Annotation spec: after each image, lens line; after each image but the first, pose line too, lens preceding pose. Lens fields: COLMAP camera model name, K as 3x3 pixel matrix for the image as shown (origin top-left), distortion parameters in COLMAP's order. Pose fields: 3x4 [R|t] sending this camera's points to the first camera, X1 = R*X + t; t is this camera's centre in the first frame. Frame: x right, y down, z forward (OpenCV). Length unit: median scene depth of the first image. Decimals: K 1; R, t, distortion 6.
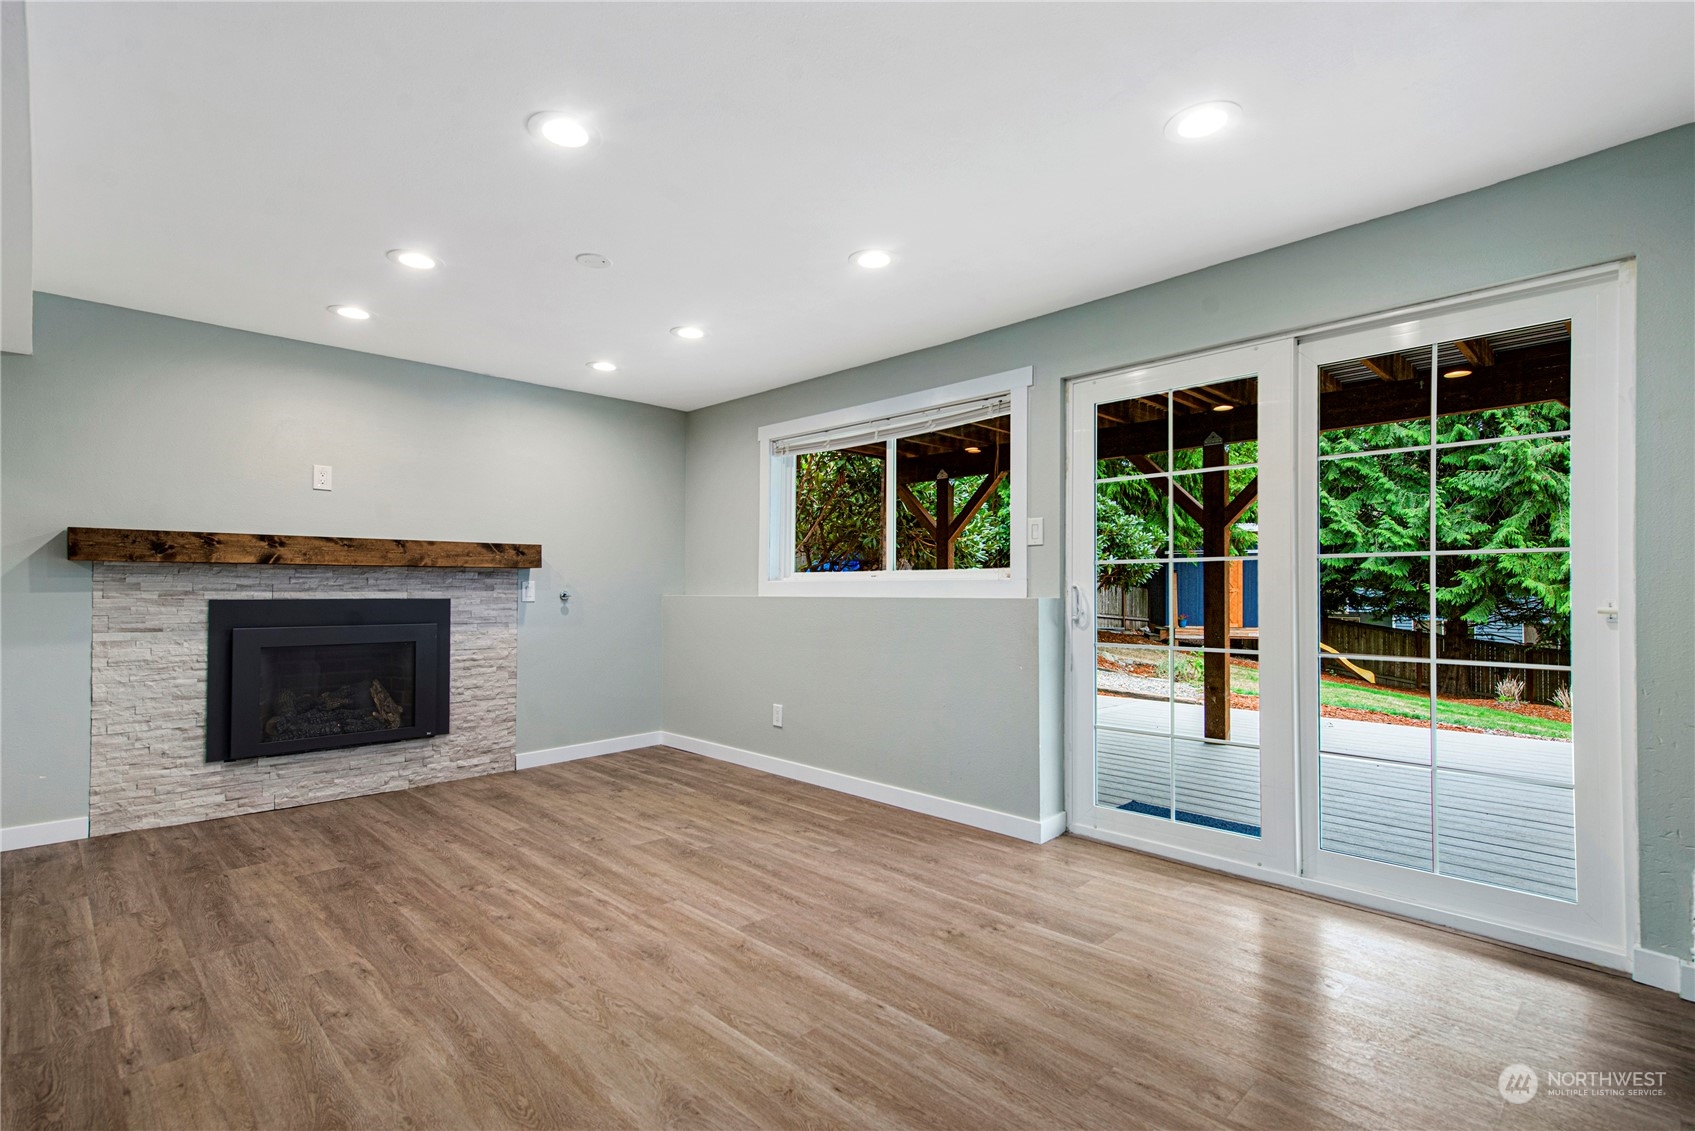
lens RADIAL K [[818.2, 0, 824.8], [0, 818.2, 584.9], [0, 0, 1]] dist [0.026718, 0.000202]
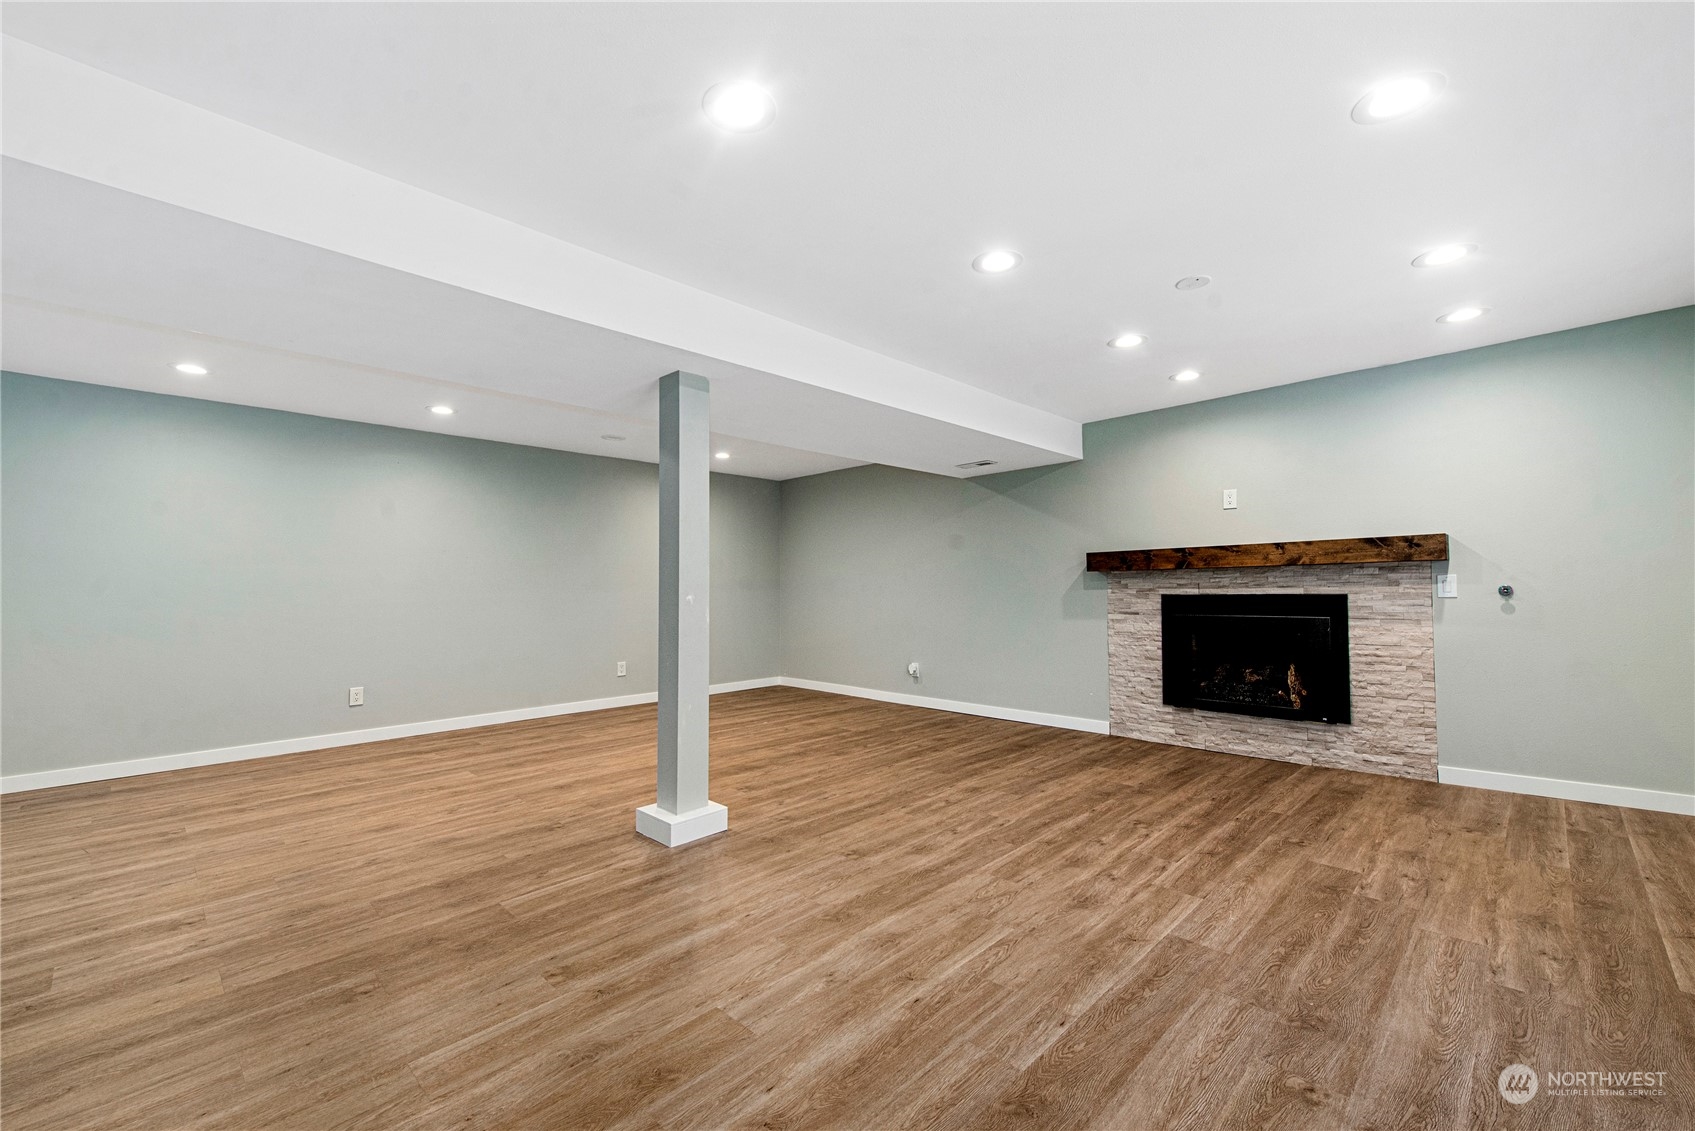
lens RADIAL K [[696.5, 0, 847.5], [0, 696.5, 565.5], [0, 0, 1]] dist [0.015683, 0.000072]
pose [[0.021069, -0.039544, -0.998996, 0.509521], [0.015910, 0.999104, -0.039213, 0.006677], [0.999651, -0.015068, 0.021679, 0.424860]]
